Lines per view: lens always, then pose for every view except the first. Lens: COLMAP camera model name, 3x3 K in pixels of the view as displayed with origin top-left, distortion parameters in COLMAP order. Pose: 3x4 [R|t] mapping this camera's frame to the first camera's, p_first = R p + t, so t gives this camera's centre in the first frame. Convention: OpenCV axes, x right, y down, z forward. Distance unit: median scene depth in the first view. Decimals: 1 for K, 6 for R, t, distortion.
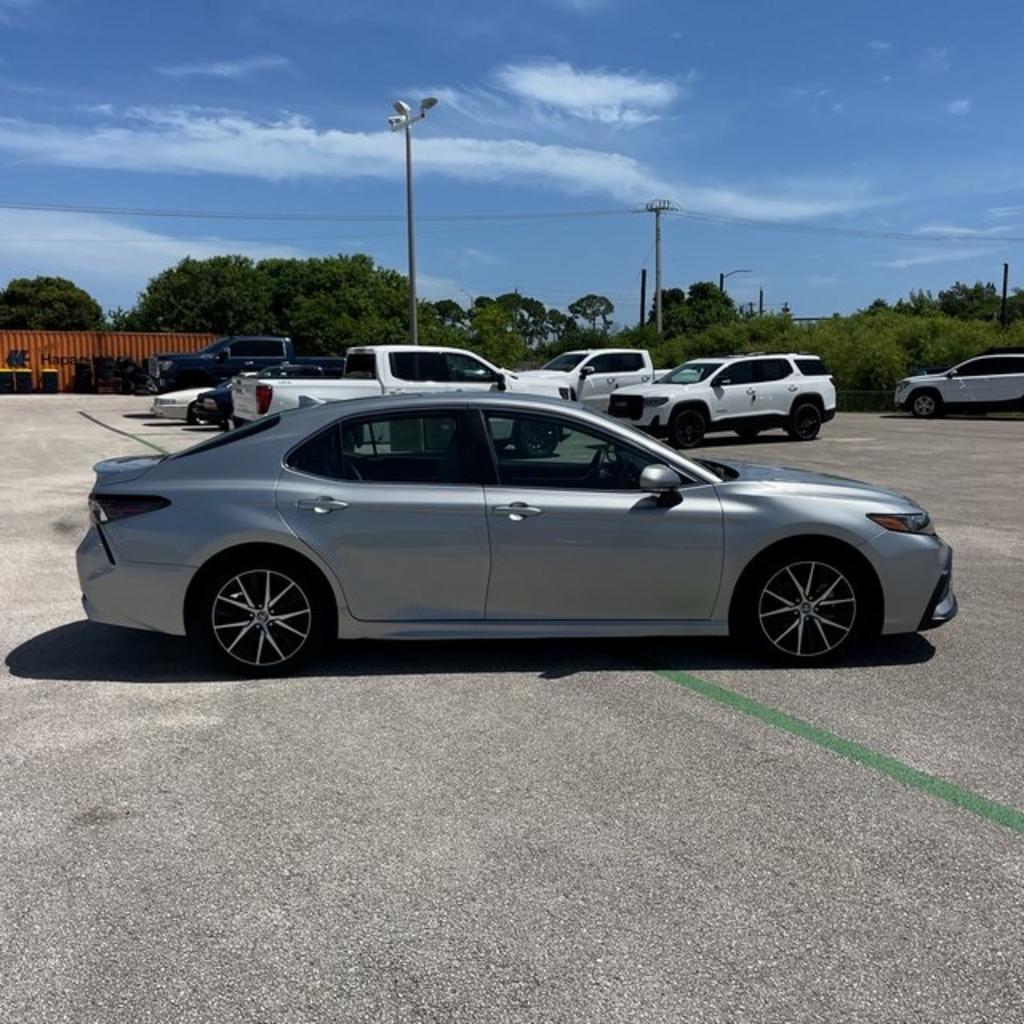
lens RADIAL K [[1046.0, 0, 510.9], [0, 1046.0, 508.0], [0, 0, 1]] dist [0.008881, 0.000000]
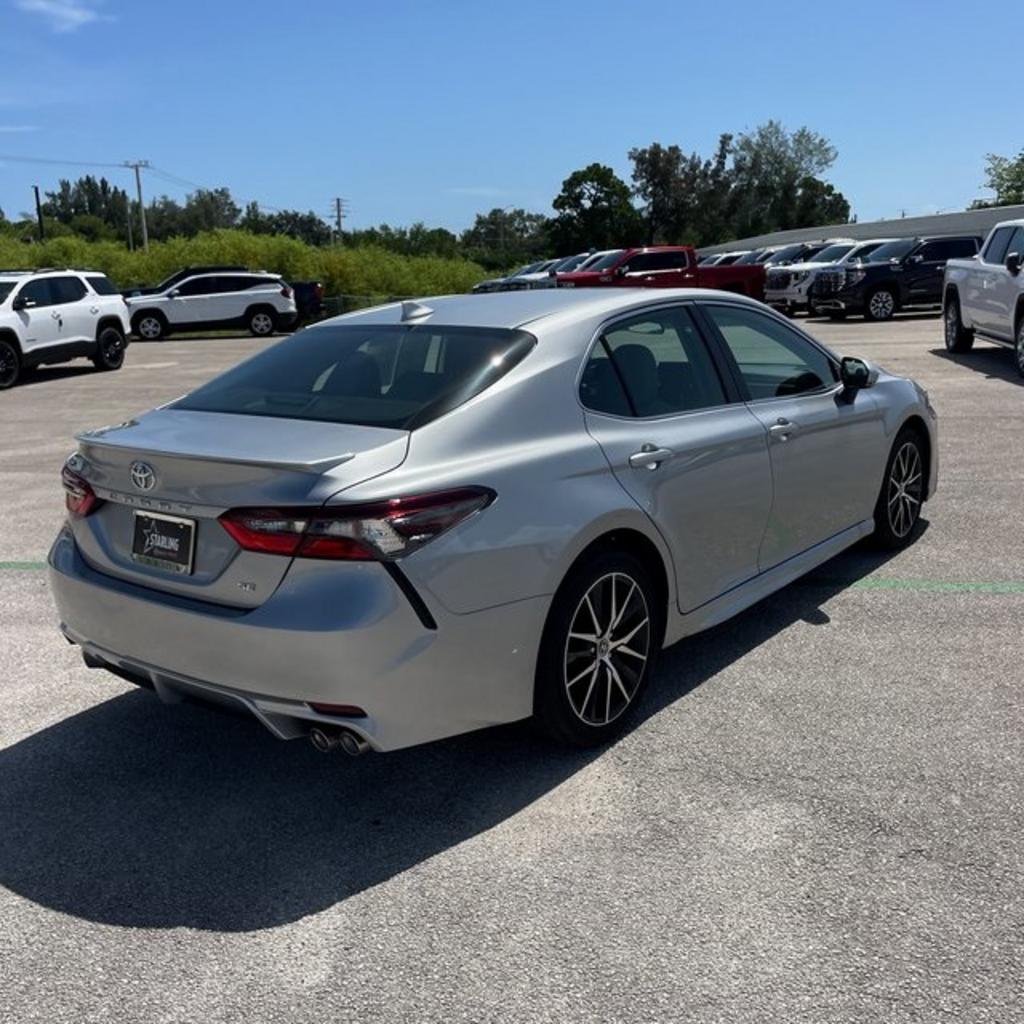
lens RADIAL K [[1046.0, 0, 512.5], [0, 1046.0, 523.1], [0, 0, 1]] dist [0.008881, 0.000000]
pose [[0.639595, -0.182682, 0.746690, -0.199847], [0.121642, 0.983165, 0.136343, -0.017124], [-0.759027, 0.003625, 0.651049, 0.172885]]
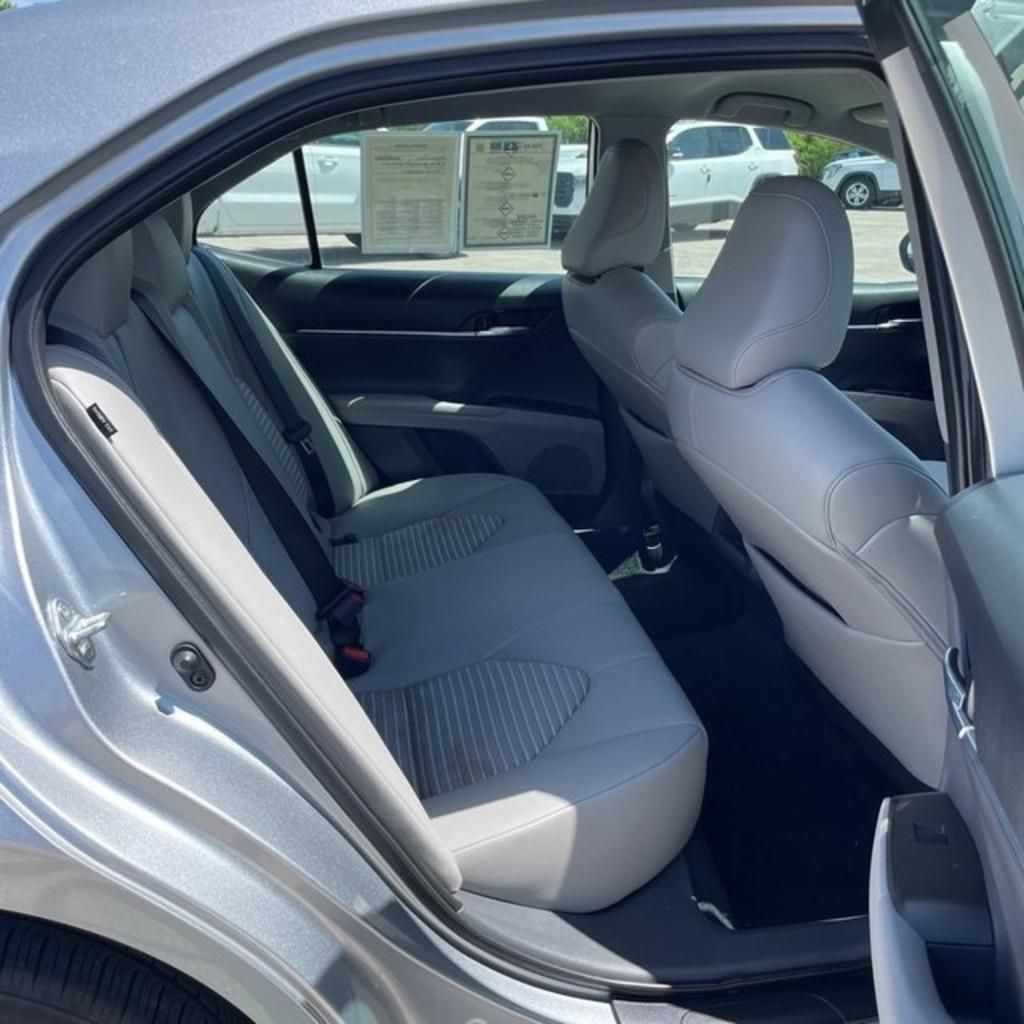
lens RADIAL K [[1046.0, 0, 510.5], [0, 1046.0, 514.5], [0, 0, 1]] dist [0.008881, 0.000000]
pose [[0.986506, -0.039156, 0.158973, -0.045501], [0.007669, 0.980966, 0.194028, -0.012962], [-0.163544, -0.190191, 0.968029, 0.231803]]
